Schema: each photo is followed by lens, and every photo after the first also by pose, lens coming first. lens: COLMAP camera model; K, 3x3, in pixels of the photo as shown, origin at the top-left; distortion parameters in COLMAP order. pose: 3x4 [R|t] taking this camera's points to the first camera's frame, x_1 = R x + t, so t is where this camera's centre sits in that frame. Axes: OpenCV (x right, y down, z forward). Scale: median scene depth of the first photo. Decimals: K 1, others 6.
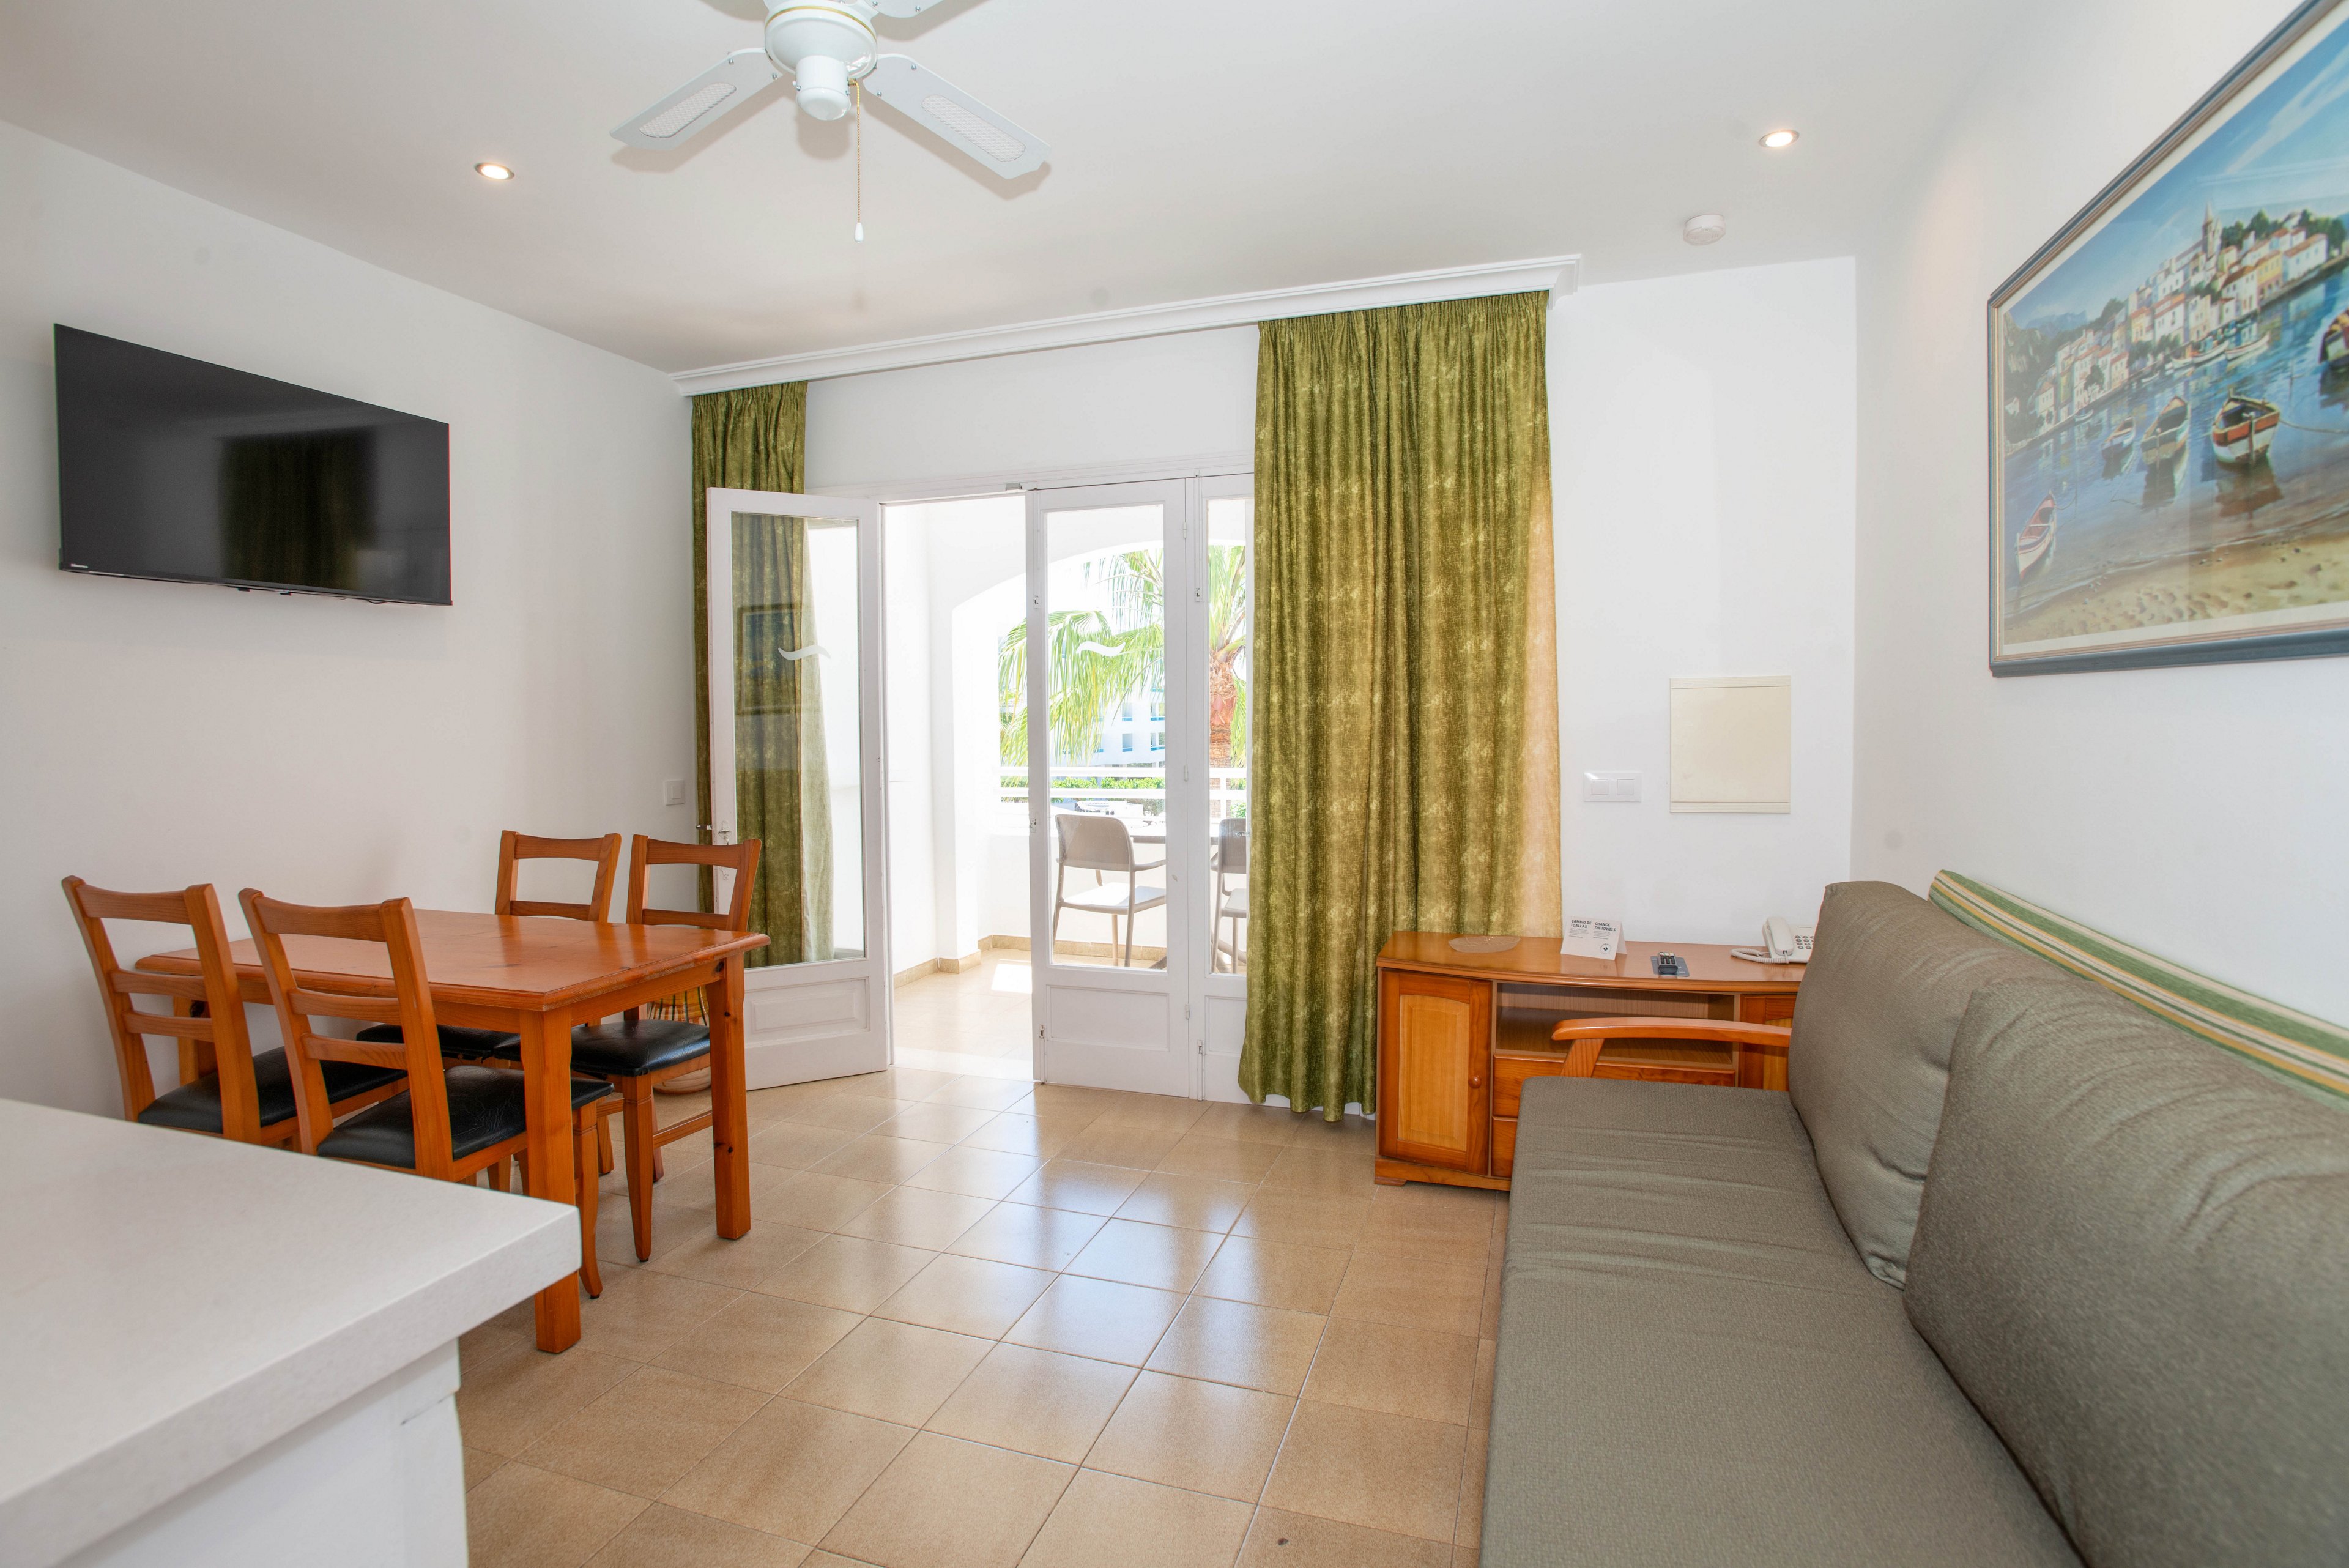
lens RADIAL K [[1194.8, 0, 1182.7], [0, 1194.8, 743.4], [0, 0, 1]] dist [-0.036732, 0.025387]
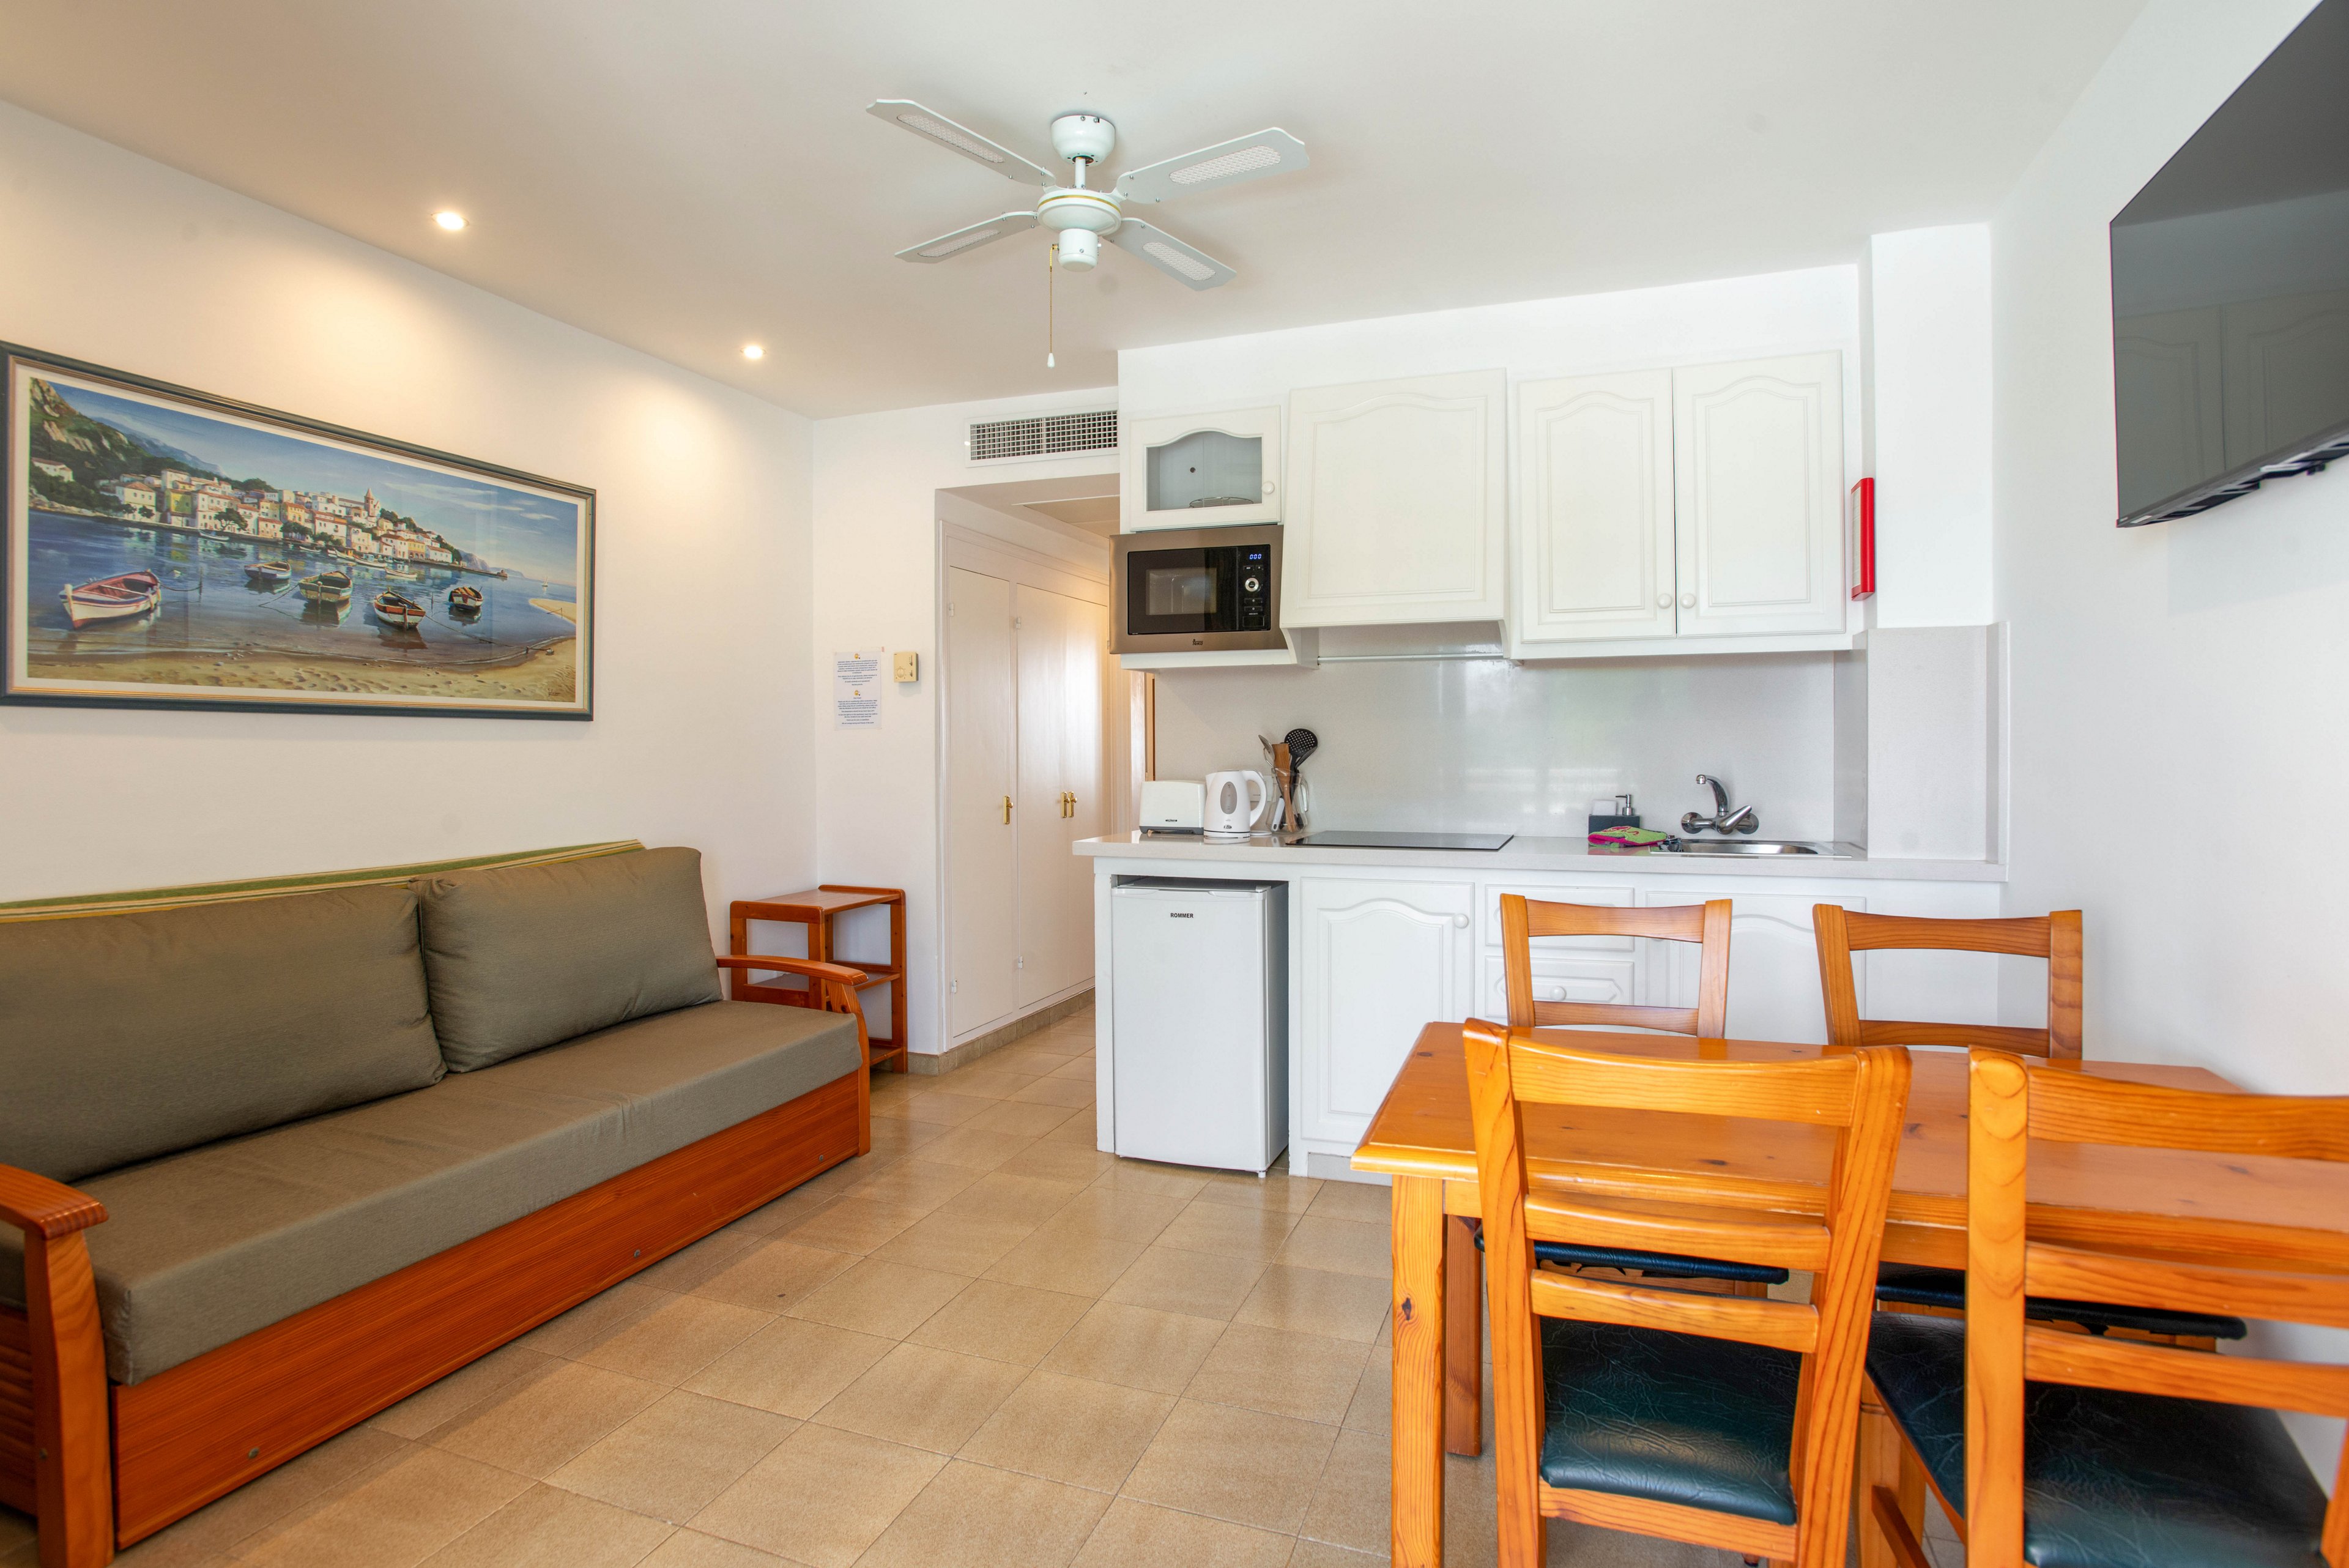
lens RADIAL K [[1194.8, 0, 1182.7], [0, 1194.8, 743.4], [0, 0, 1]] dist [-0.036732, 0.025387]
pose [[-0.999584, 0.016450, 0.023677, -0.624527], [0.017064, 0.999518, 0.025946, -0.054786], [-0.023239, 0.026339, -0.999383, 3.320333]]
